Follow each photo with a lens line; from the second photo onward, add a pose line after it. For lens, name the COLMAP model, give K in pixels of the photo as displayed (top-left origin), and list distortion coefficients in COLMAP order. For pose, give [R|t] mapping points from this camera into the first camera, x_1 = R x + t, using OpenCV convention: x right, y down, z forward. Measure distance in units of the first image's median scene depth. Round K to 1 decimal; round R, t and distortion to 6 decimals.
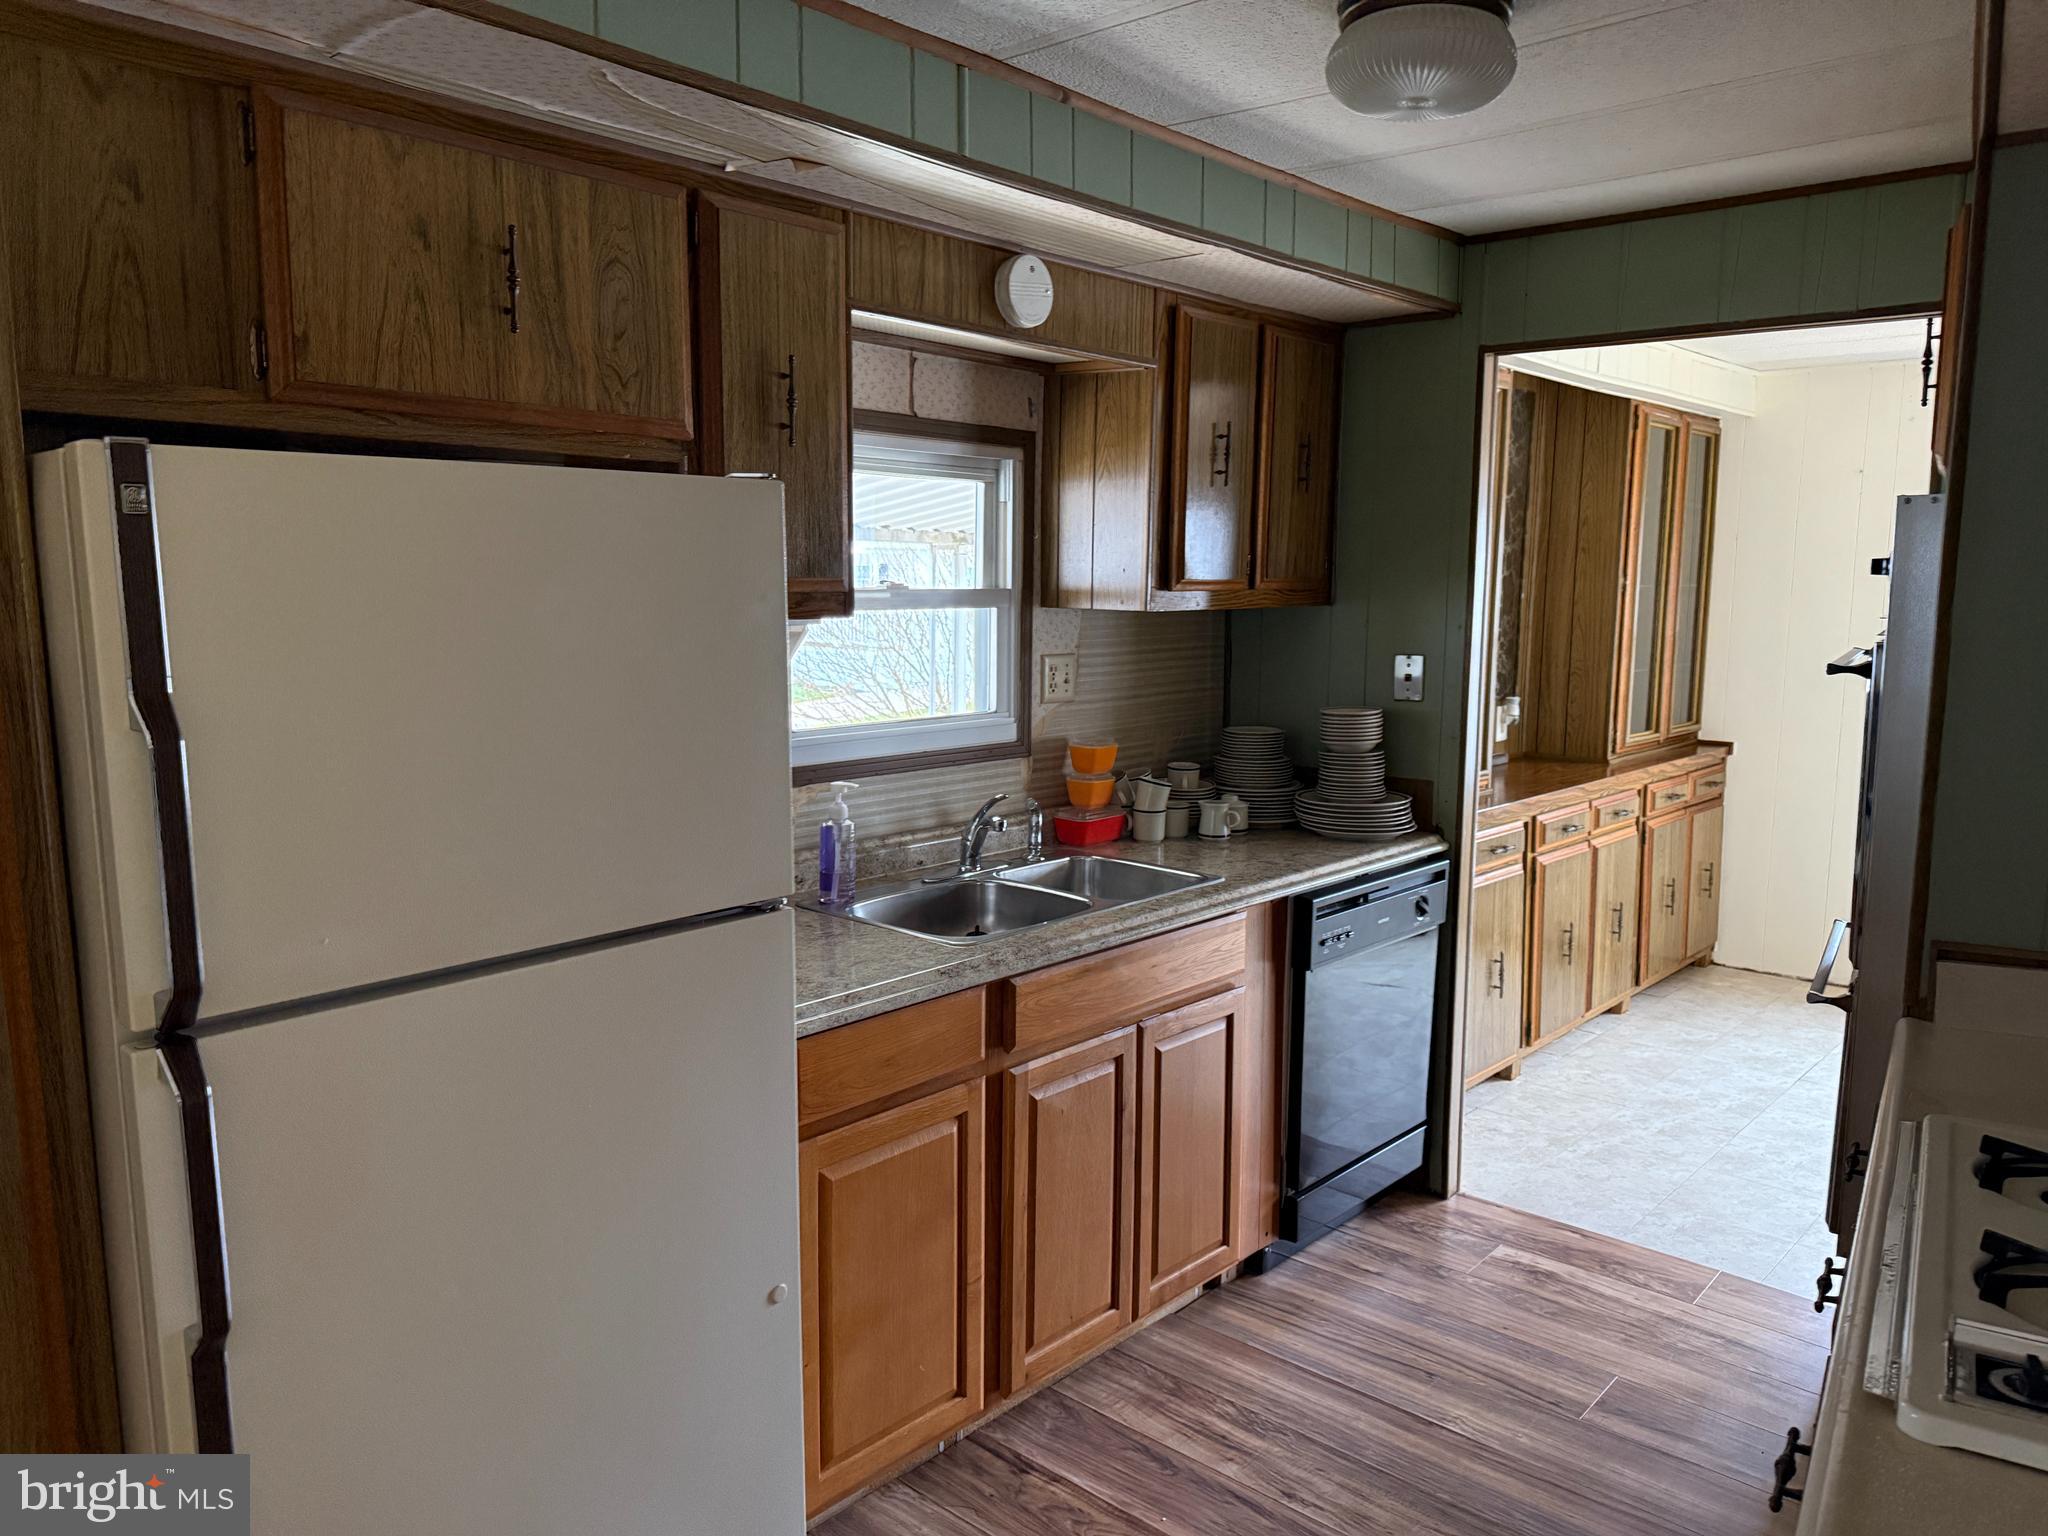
lens RADIAL K [[1446.1, 0, 976.7], [0, 1446.1, 766.2], [0, 0, 1]] dist [0.086014, -0.159387]
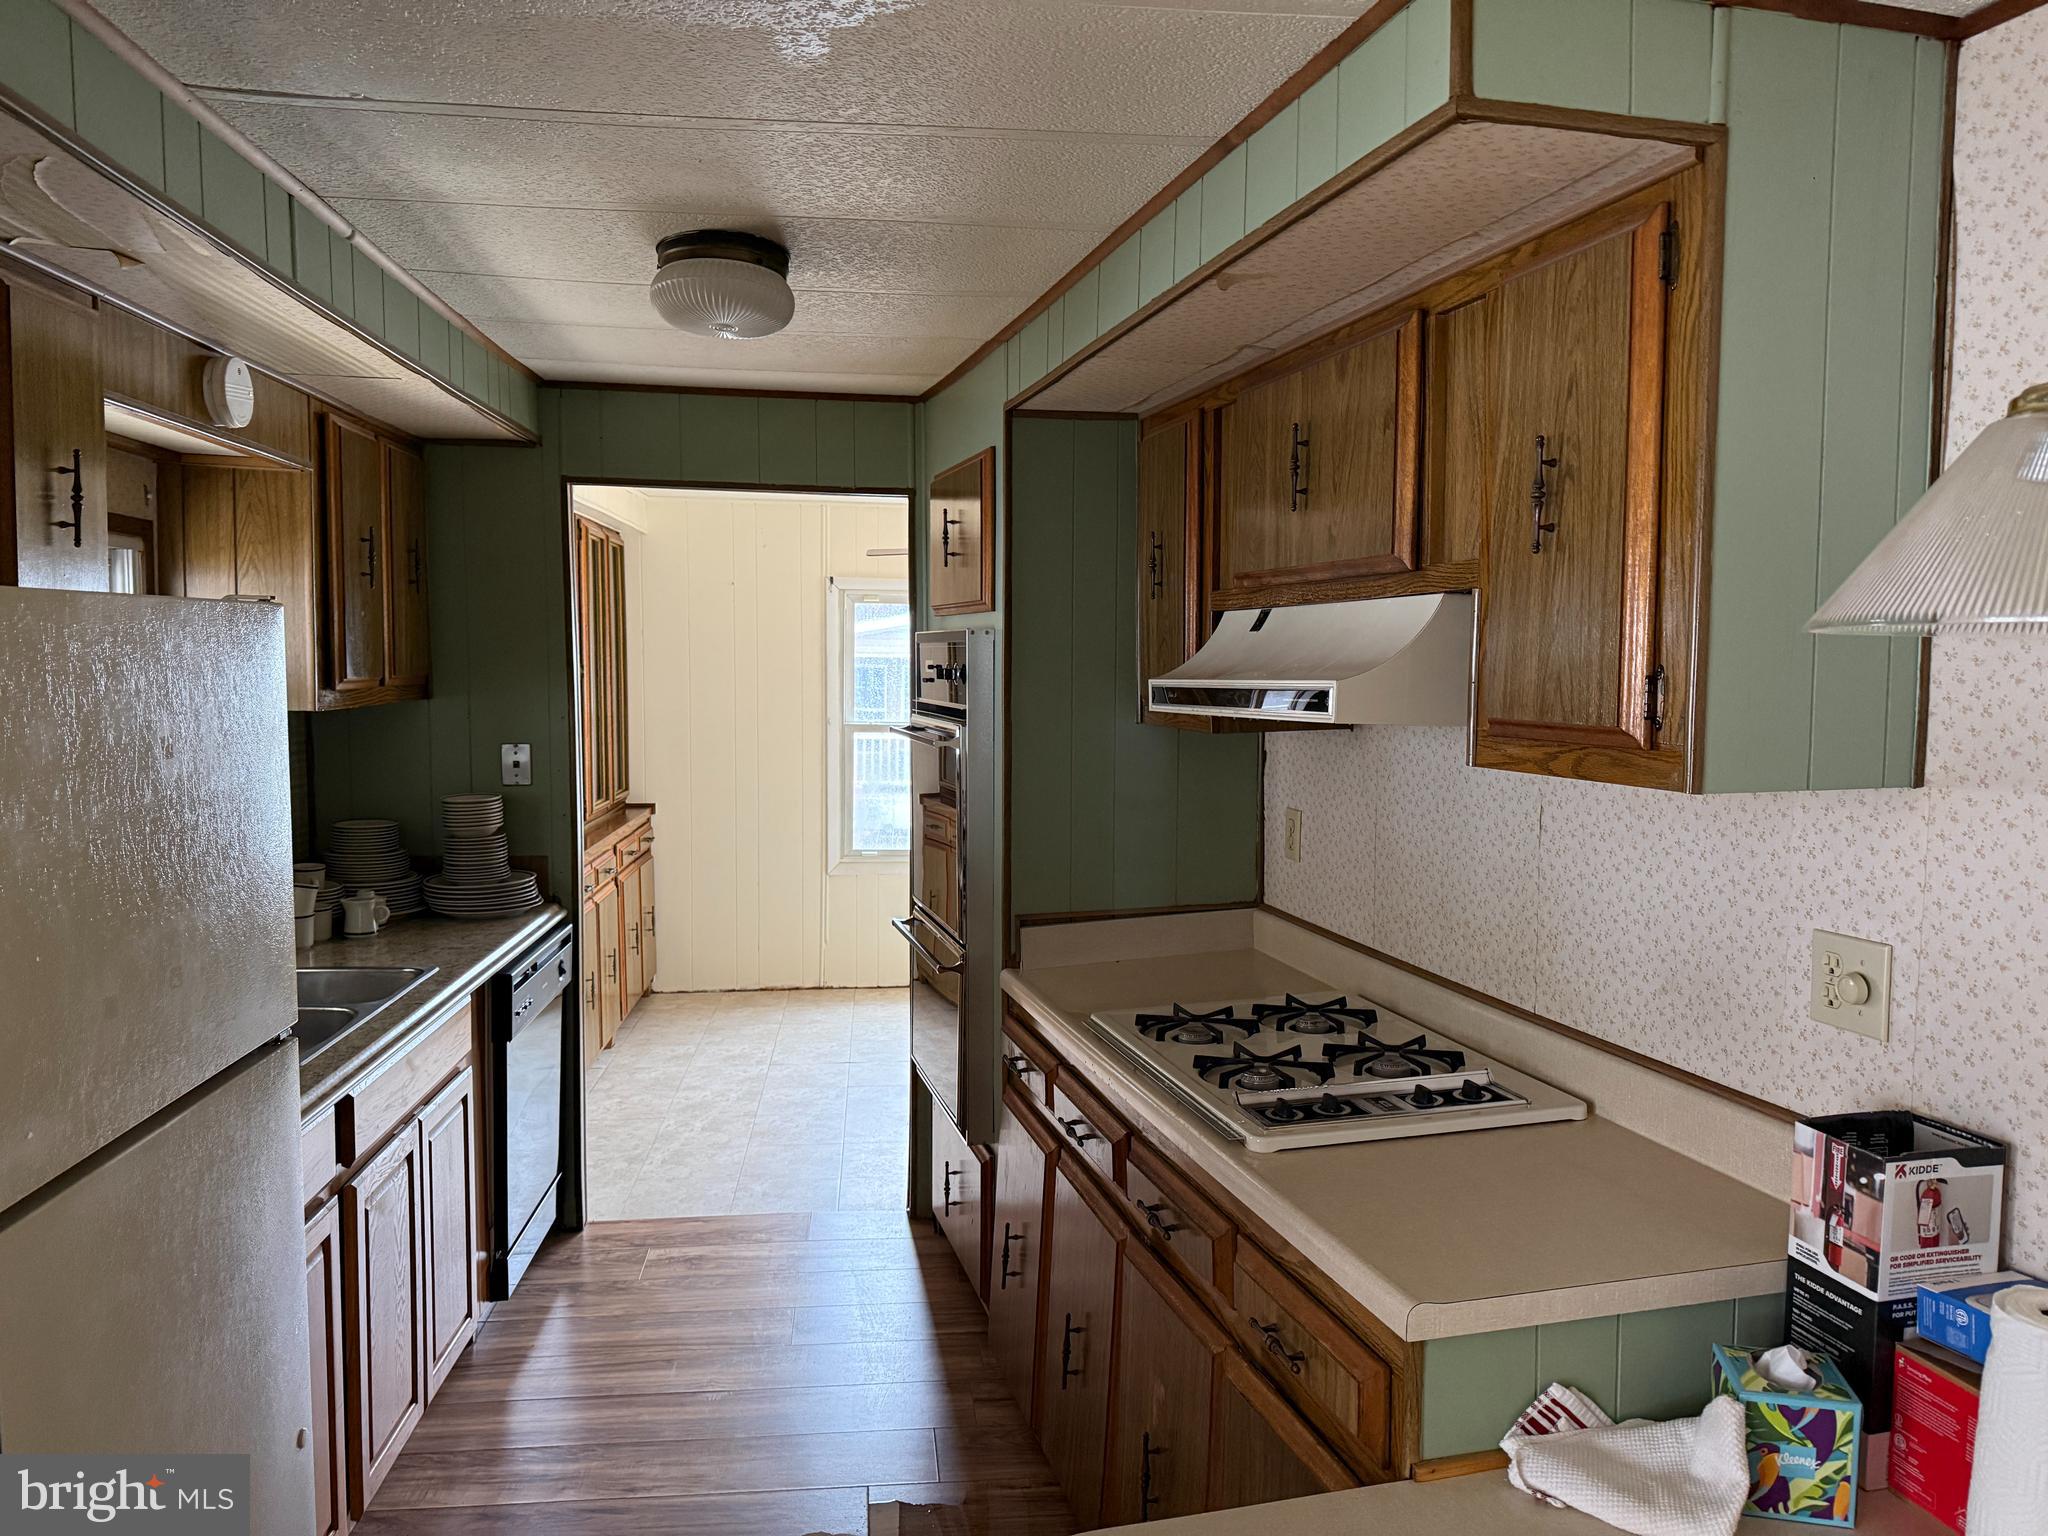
lens RADIAL K [[1466.9, 0, 1022.8], [0, 1466.9, 754.8], [0, 0, 1]] dist [0.078942, -0.099399]
pose [[0.656126, -0.052606, 0.752816, -0.297871], [0.096732, 0.995201, -0.014764, -0.014821], [-0.748426, 0.082508, 0.658066, -0.022328]]
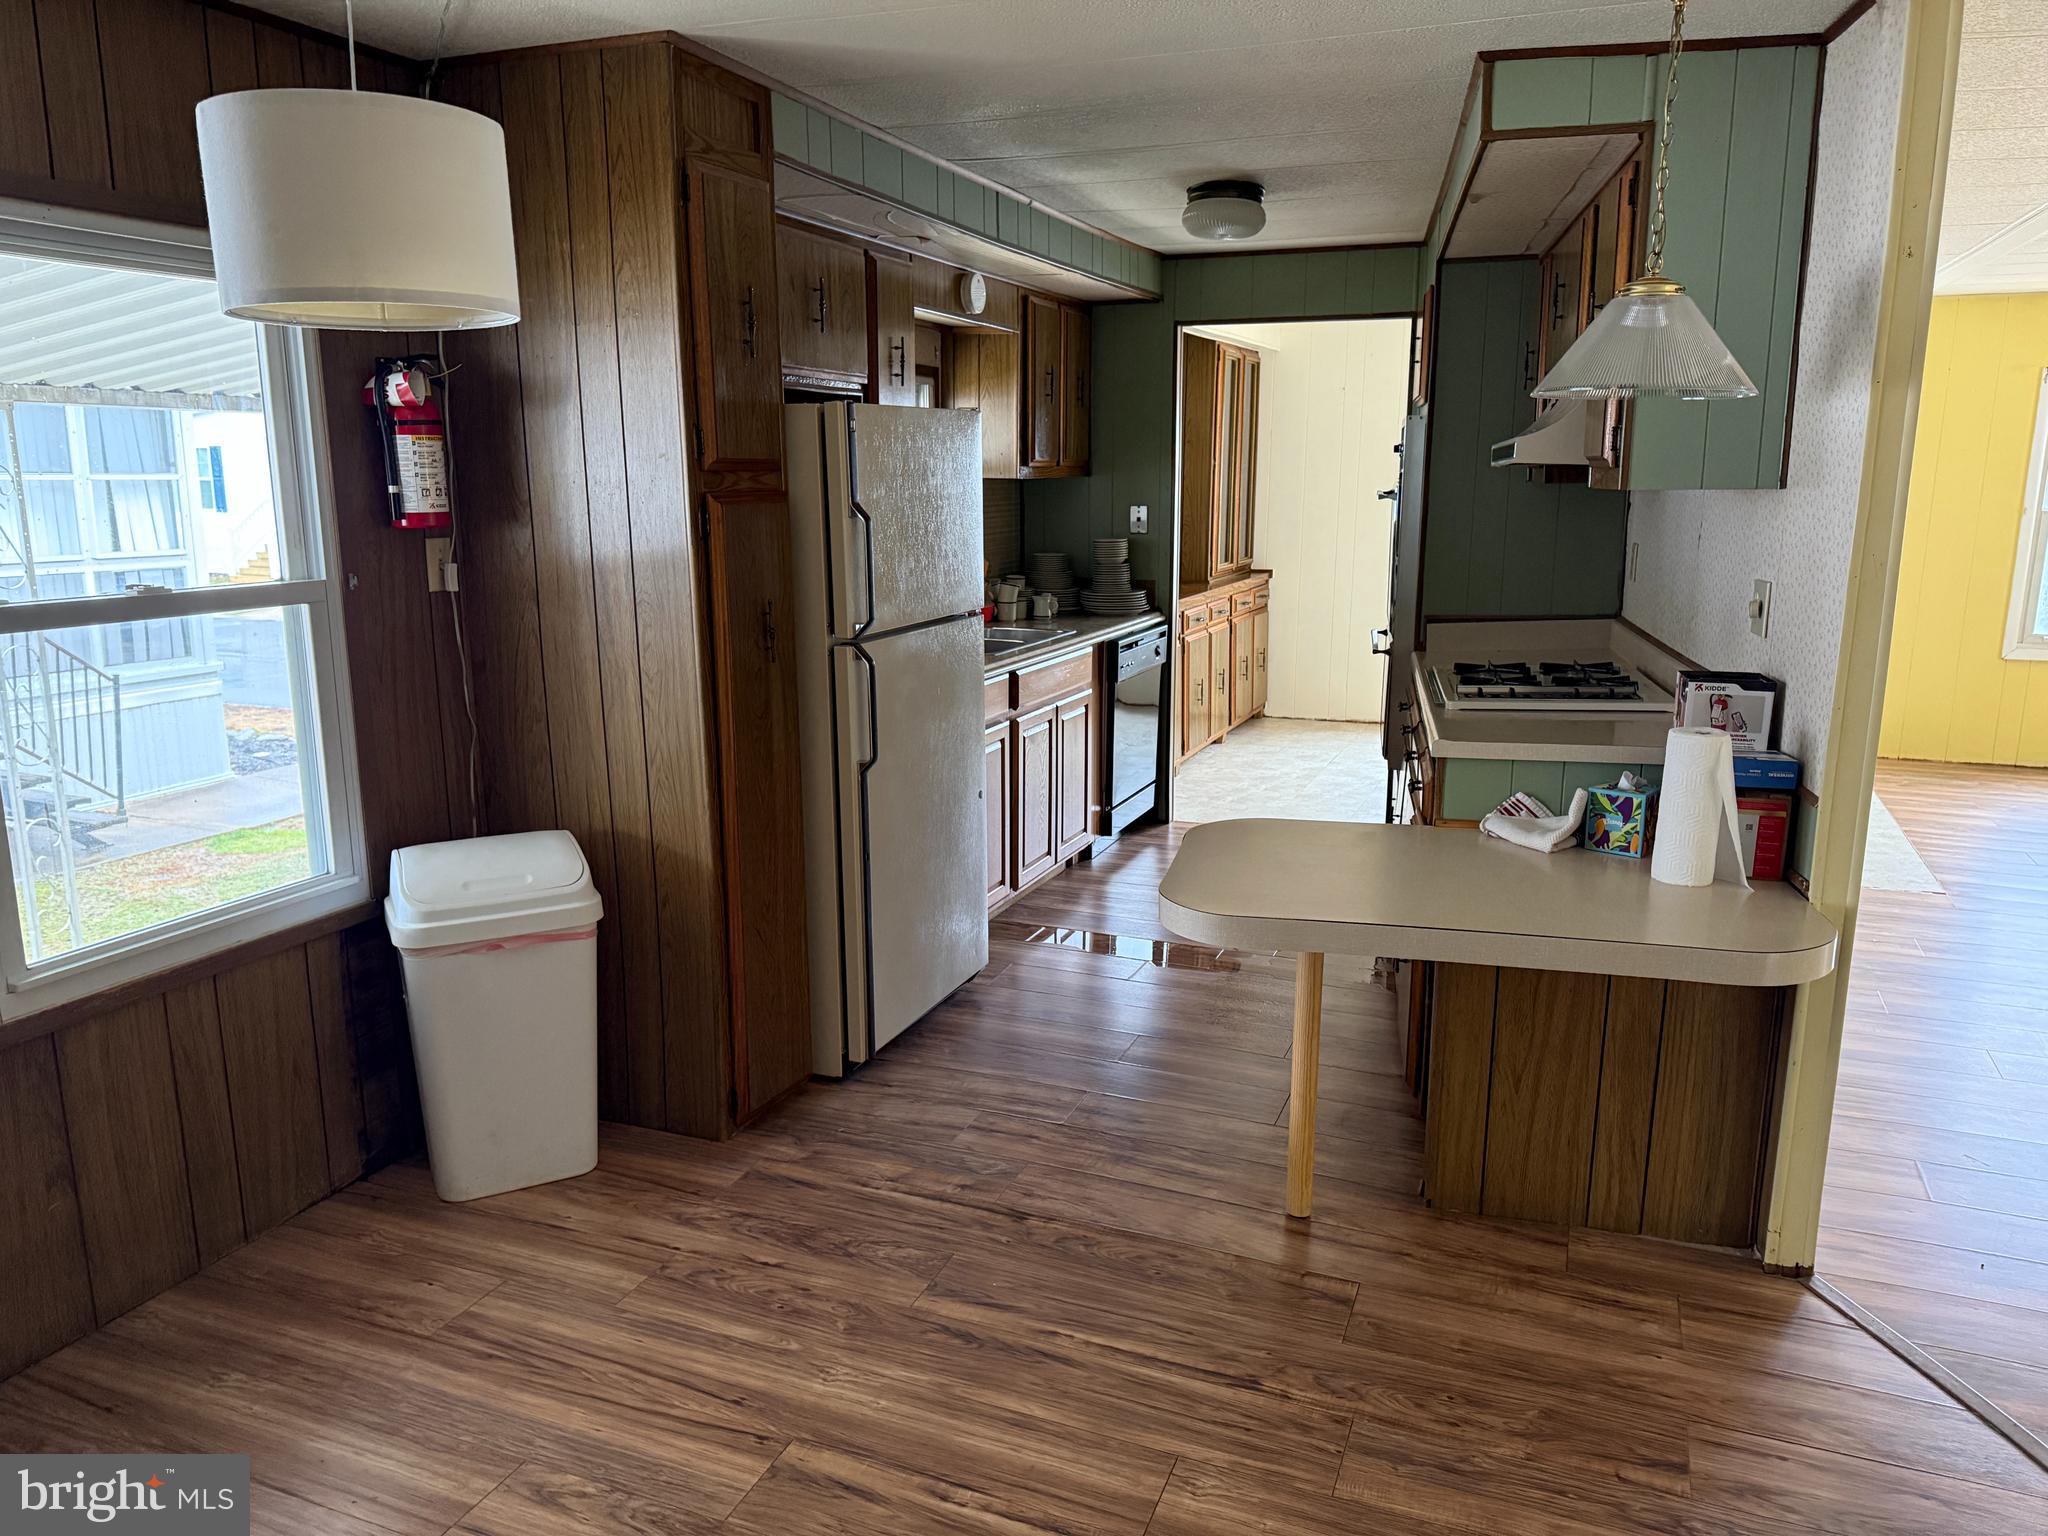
lens RADIAL K [[1461.6, 0, 1024.0], [0, 1461.6, 768.0], [0, 0, 1]] dist [0.146623, -0.166973]
pose [[0.931786, -0.077879, 0.354557, -0.464287], [0.052078, 0.995291, 0.081757, 0.081882], [-0.359254, -0.057715, 0.931453, -0.570924]]
